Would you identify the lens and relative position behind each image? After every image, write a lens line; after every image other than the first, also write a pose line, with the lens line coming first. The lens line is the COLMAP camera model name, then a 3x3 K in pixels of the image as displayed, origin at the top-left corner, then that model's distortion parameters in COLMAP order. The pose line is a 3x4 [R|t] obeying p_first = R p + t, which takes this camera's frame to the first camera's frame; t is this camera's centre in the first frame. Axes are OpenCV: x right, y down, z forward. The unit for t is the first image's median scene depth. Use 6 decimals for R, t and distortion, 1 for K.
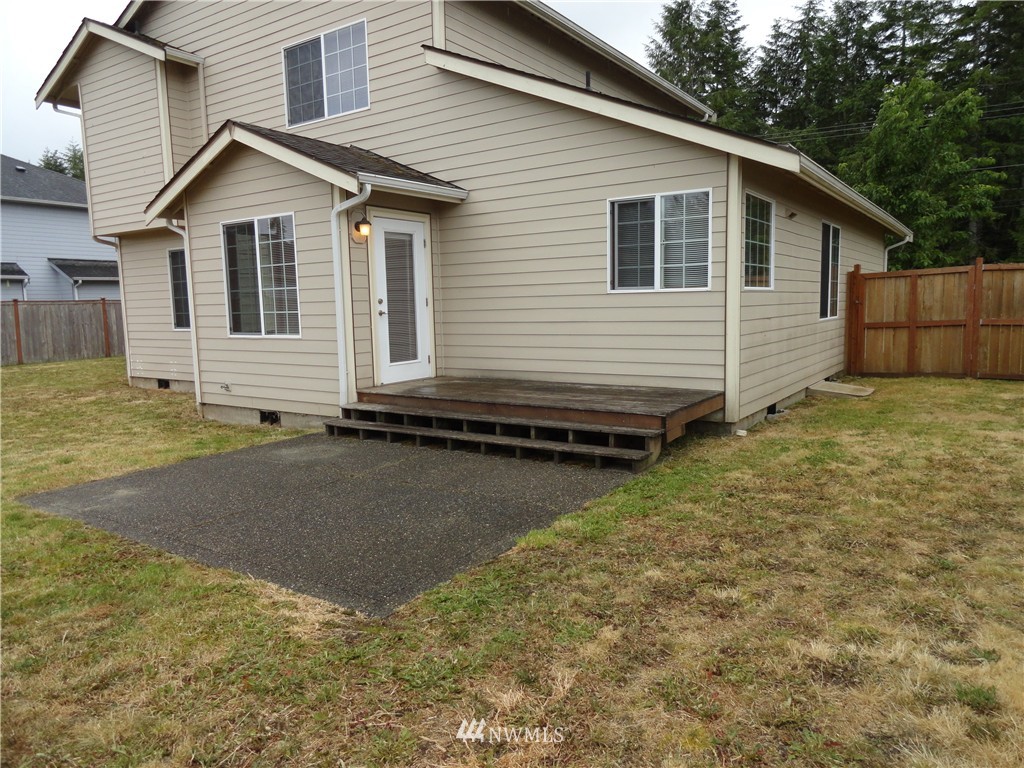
lens RADIAL K [[704.9, 0, 512.0], [0, 704.9, 384.0], [0, 0, 1]] dist [-0.000342, 0.004763]
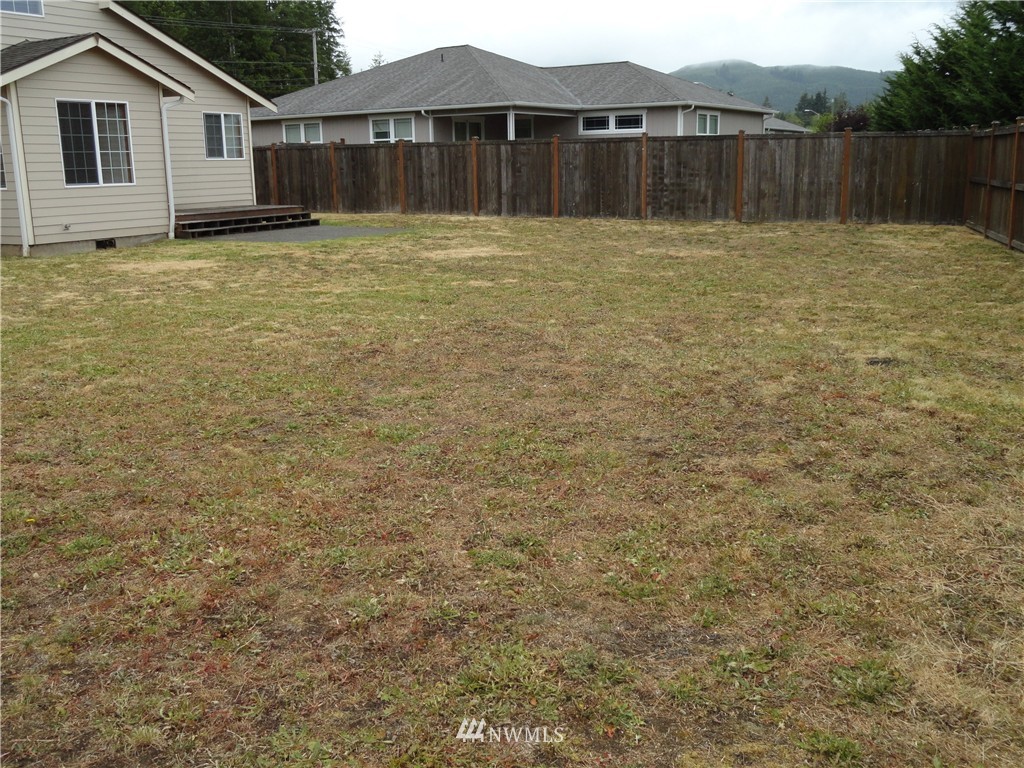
lens RADIAL K [[978.0, 0, 512.0], [0, 978.0, 384.0], [0, 0, 1]] dist [0.002536, -0.018051]
pose [[-0.060072, -0.197677, 0.978425, -2.523382], [0.140871, 0.968706, 0.204363, 0.036305], [-0.988204, 0.150108, -0.030345, 0.317454]]
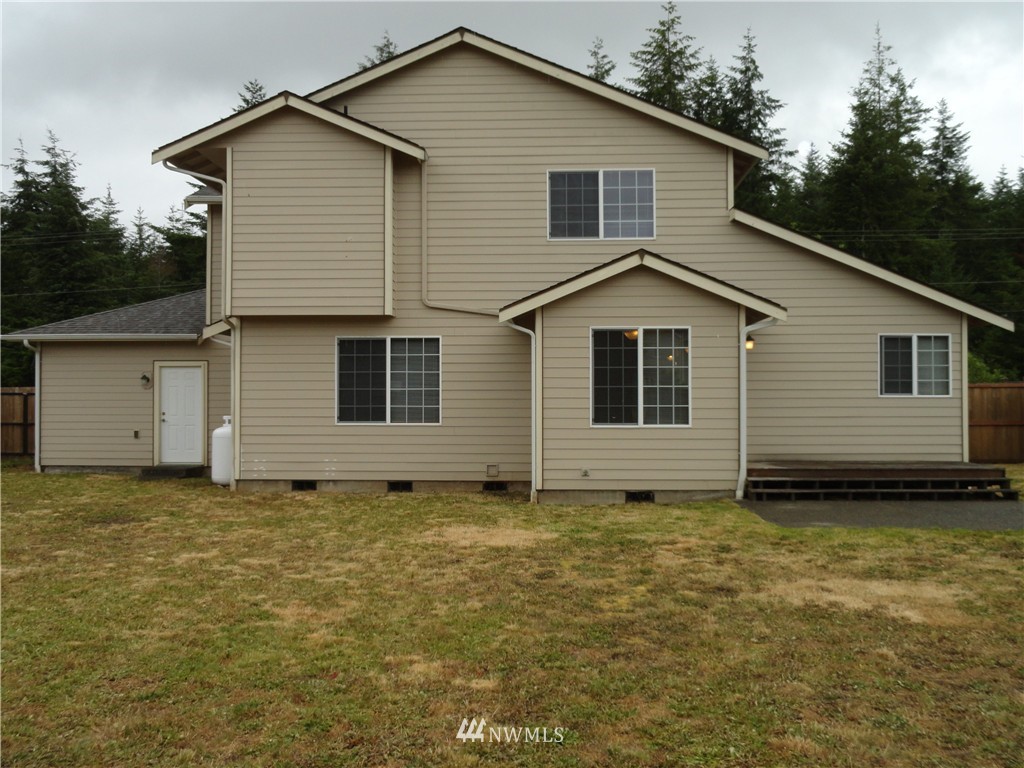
lens RADIAL K [[978.0, 0, 512.0], [0, 978.0, 384.0], [0, 0, 1]] dist [0.002536, -0.018051]
pose [[0.850411, 0.034785, 0.524968, -1.454266], [0.043500, 0.989747, -0.136048, 0.078339], [-0.524318, 0.138533, 0.840178, -0.271359]]
